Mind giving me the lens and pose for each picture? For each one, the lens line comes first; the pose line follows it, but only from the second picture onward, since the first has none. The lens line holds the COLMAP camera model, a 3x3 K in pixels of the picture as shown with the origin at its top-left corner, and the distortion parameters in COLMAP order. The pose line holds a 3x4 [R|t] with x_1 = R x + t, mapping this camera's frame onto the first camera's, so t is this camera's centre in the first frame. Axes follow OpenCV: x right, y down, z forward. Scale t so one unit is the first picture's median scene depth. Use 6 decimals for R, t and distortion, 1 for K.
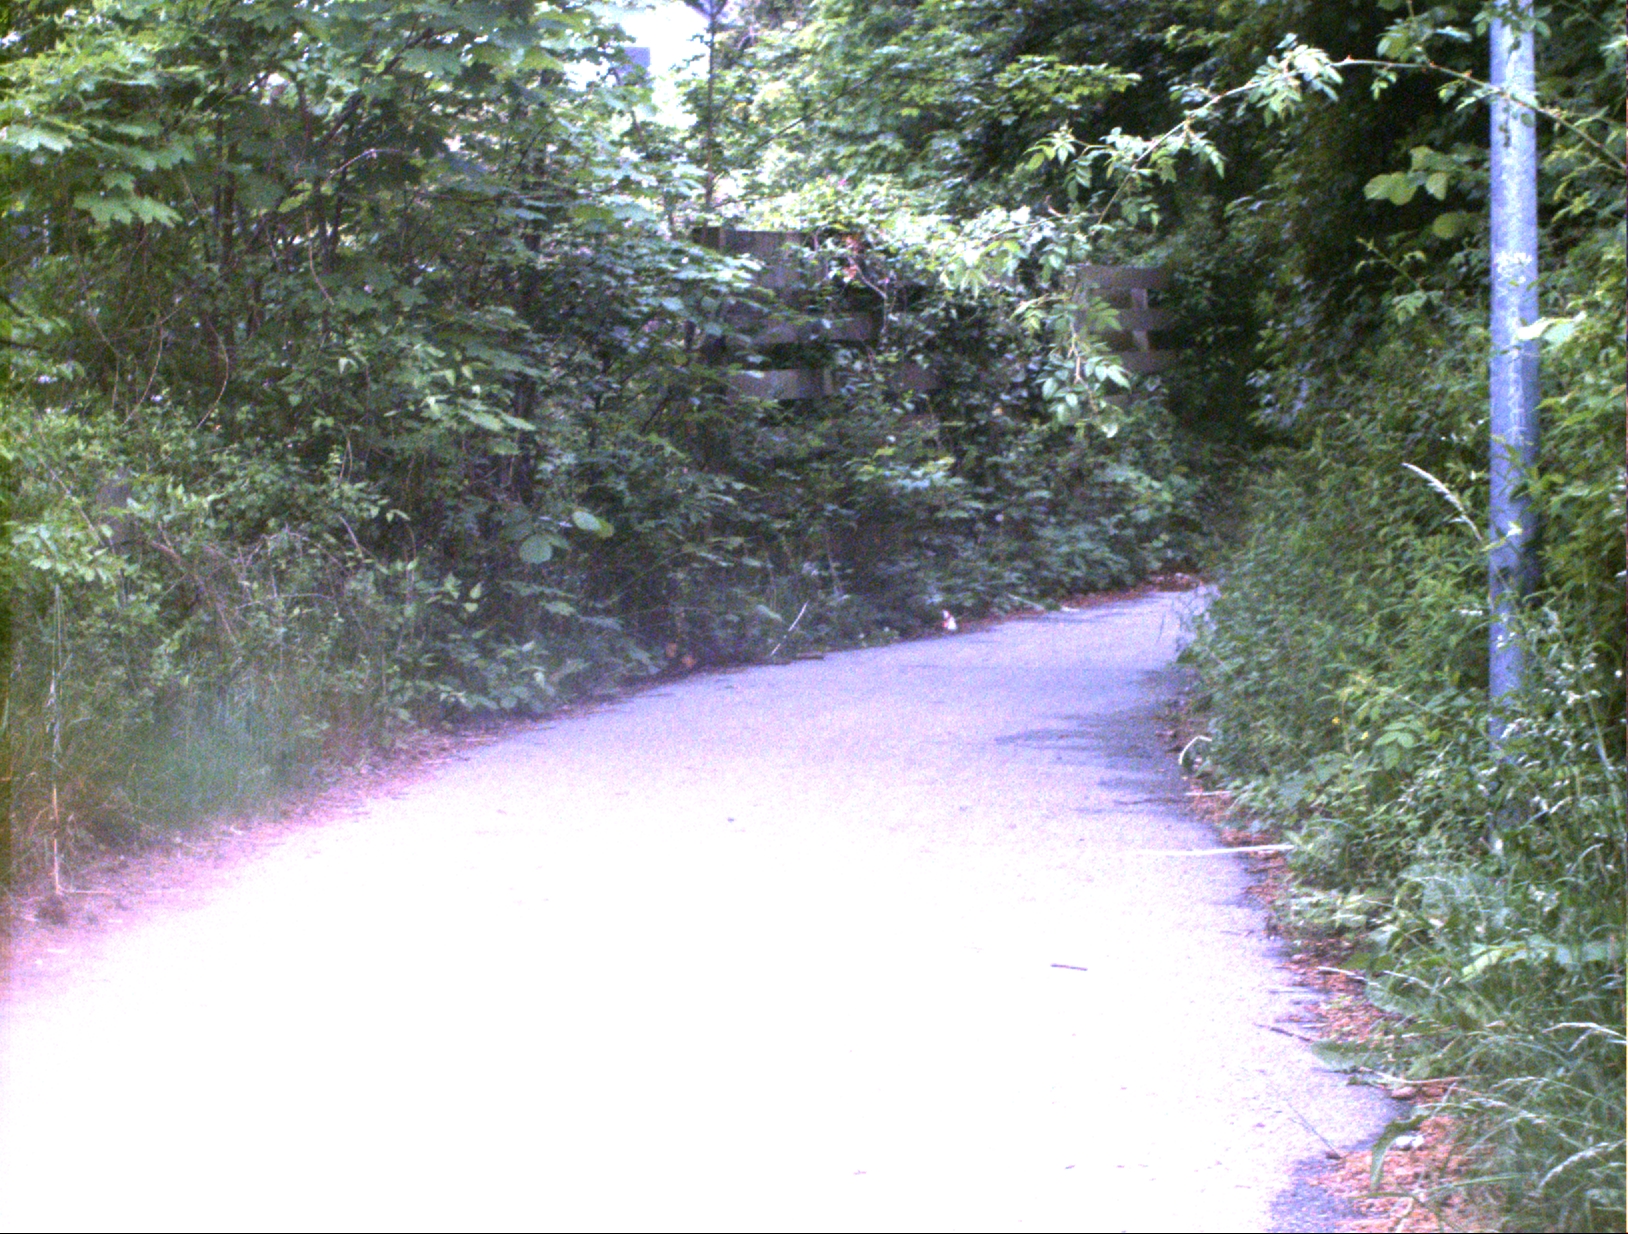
lens RADIAL K [[5928.6, 0, 810.8], [0, 5928.6, 615.9], [0, 0, 1]] dist [-0.330384, 0.000000]
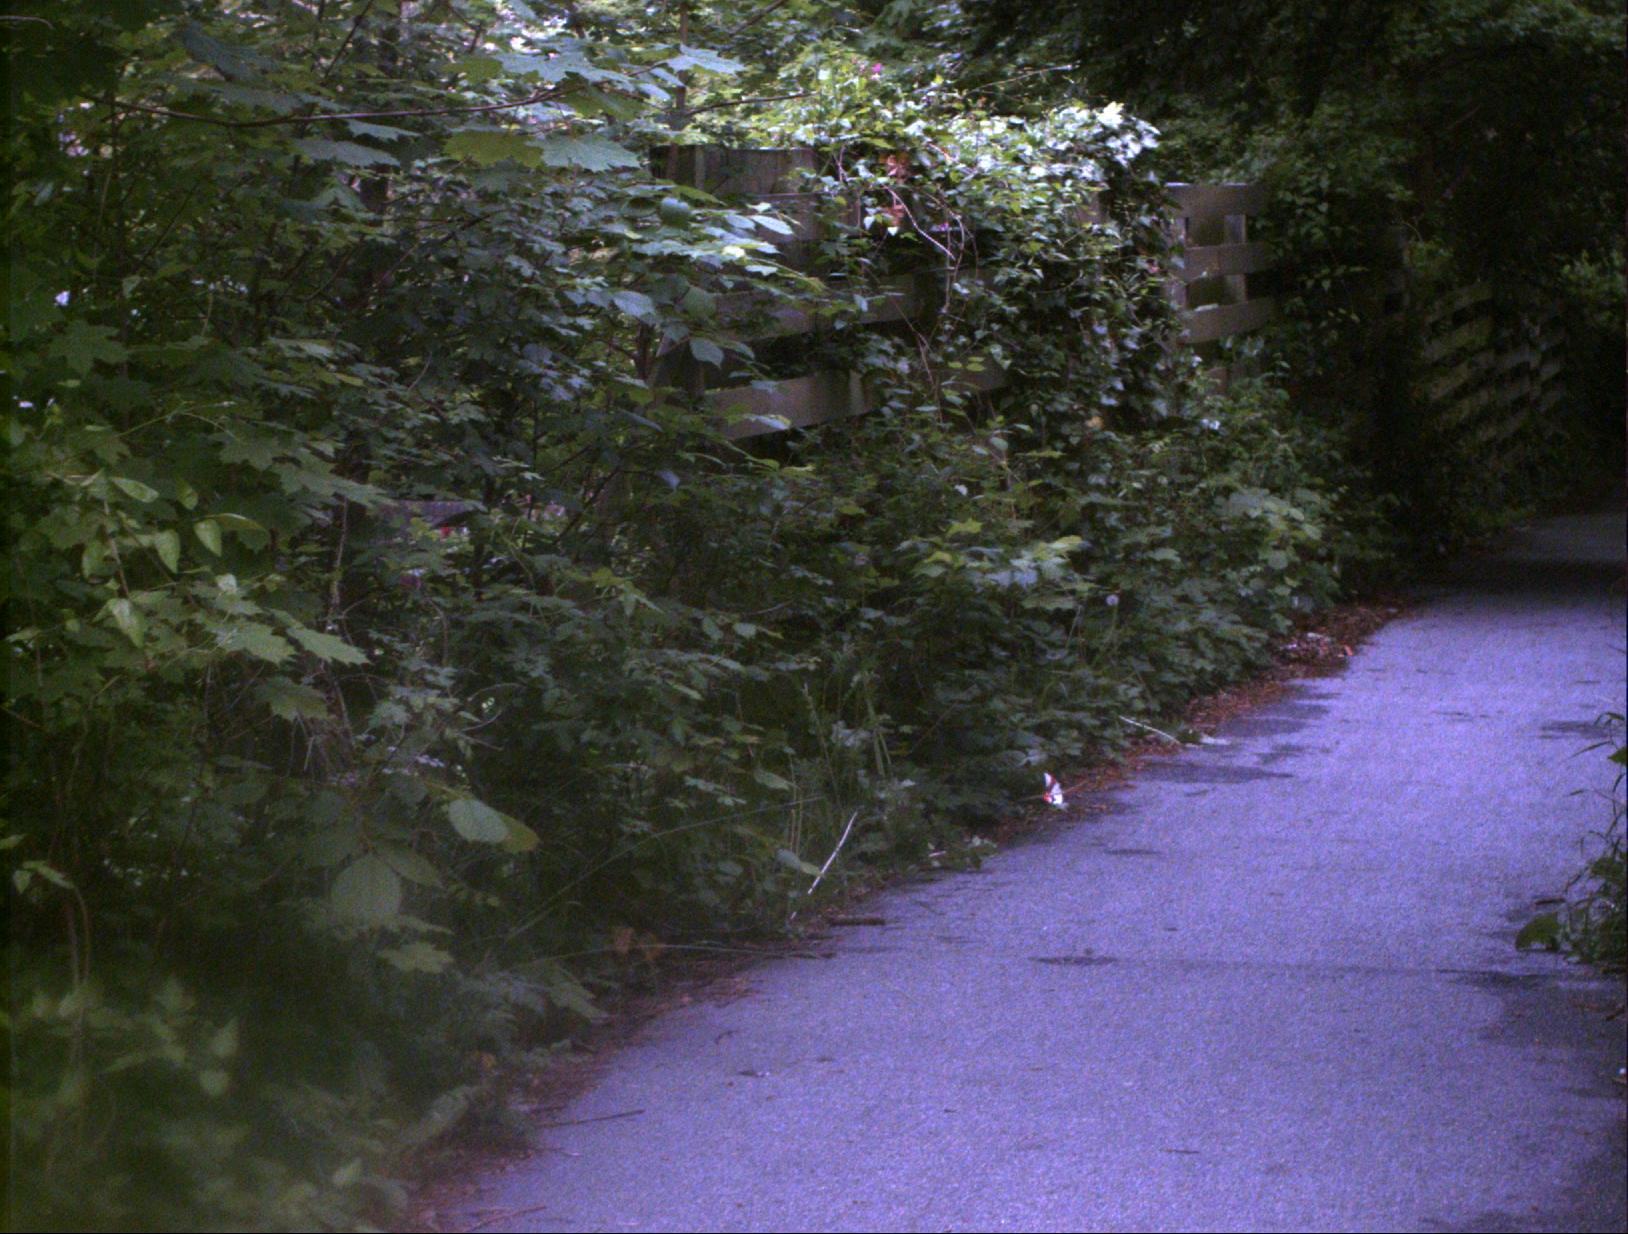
lens RADIAL K [[5928.6, 0, 814.2], [0, 5928.6, 616.8], [0, 0, 1]] dist [-0.330384, 0.000000]
pose [[0.999601, 0.012718, 0.025218, -0.018171], [-0.013328, 0.999619, 0.024154, -0.033655], [-0.024901, -0.024480, 0.999390, 0.415529]]
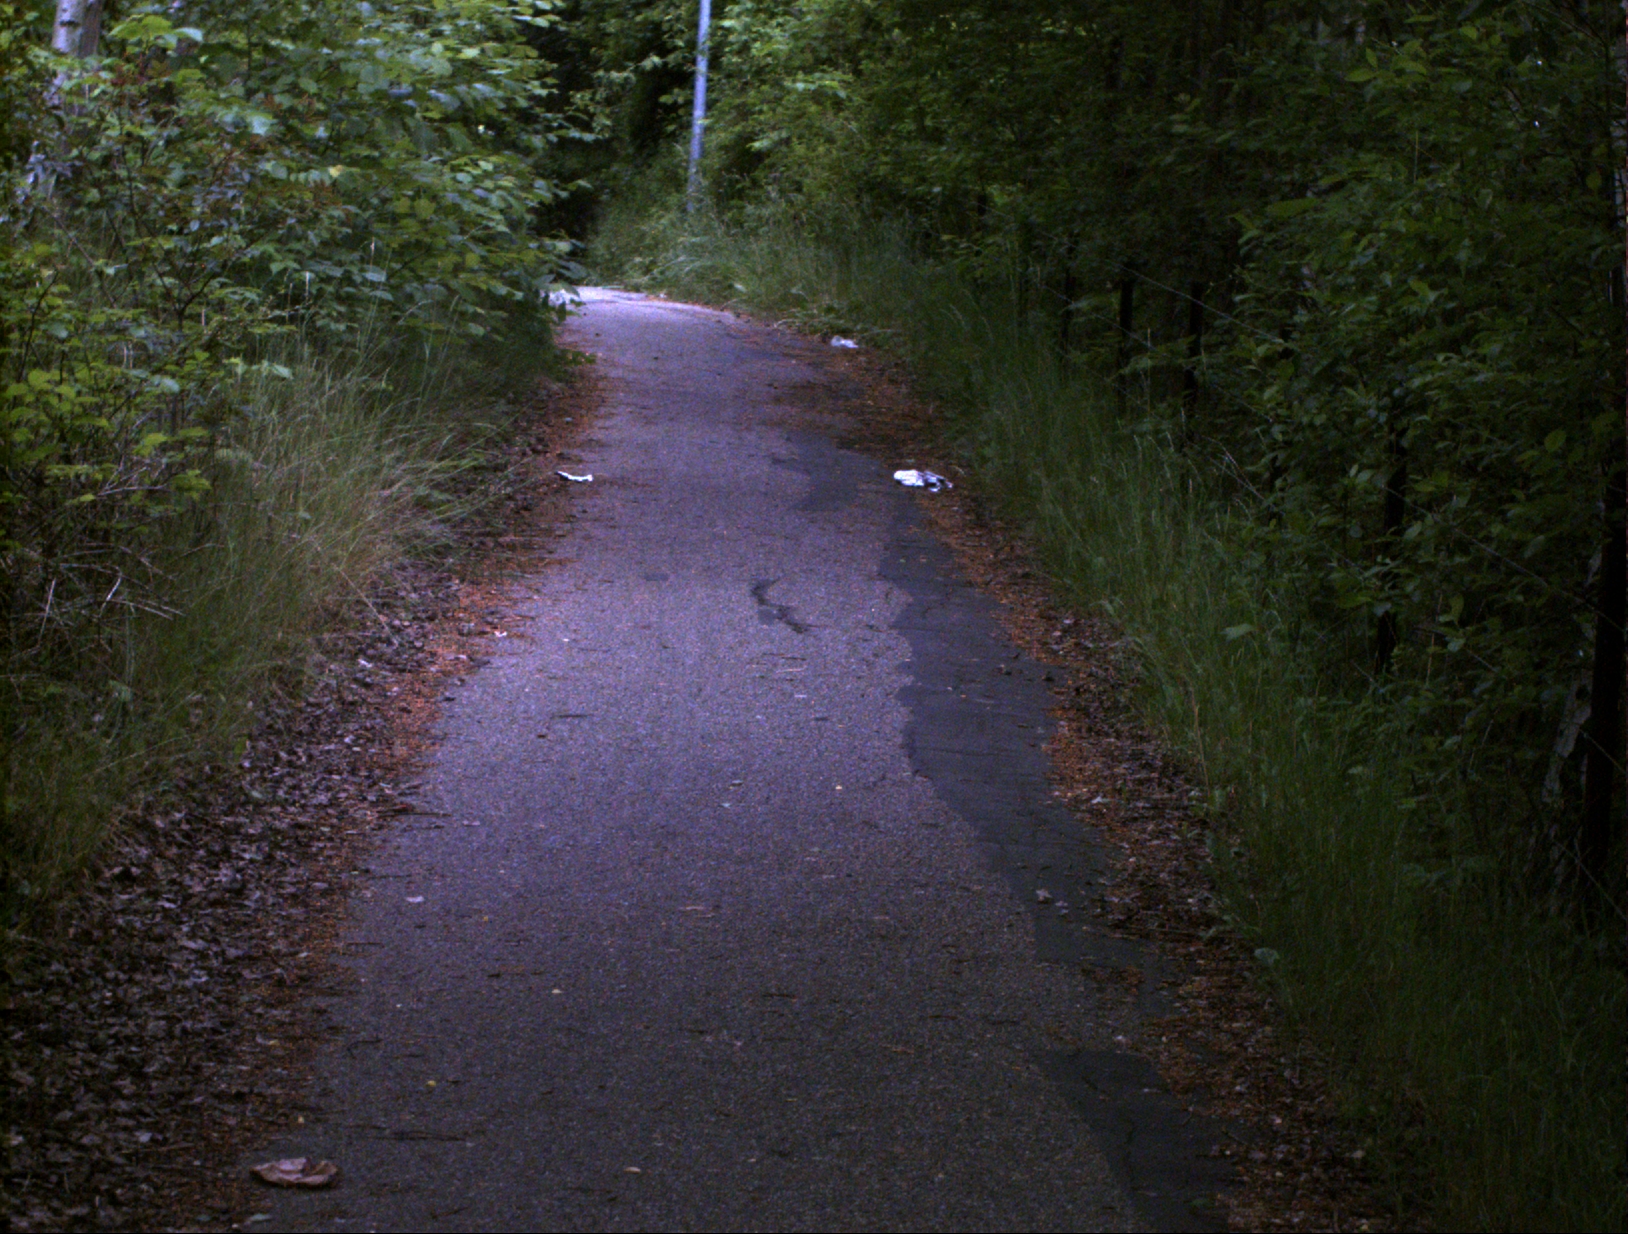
lens RADIAL K [[5928.6, 0, 818.3], [0, 5928.6, 616.2], [0, 0, 1]] dist [-0.330384, 0.000000]
pose [[0.988797, 0.060370, 0.136512, -0.158234], [-0.060070, 0.998174, -0.006315, 0.145458], [-0.136644, -0.001956, 0.990618, -1.443163]]
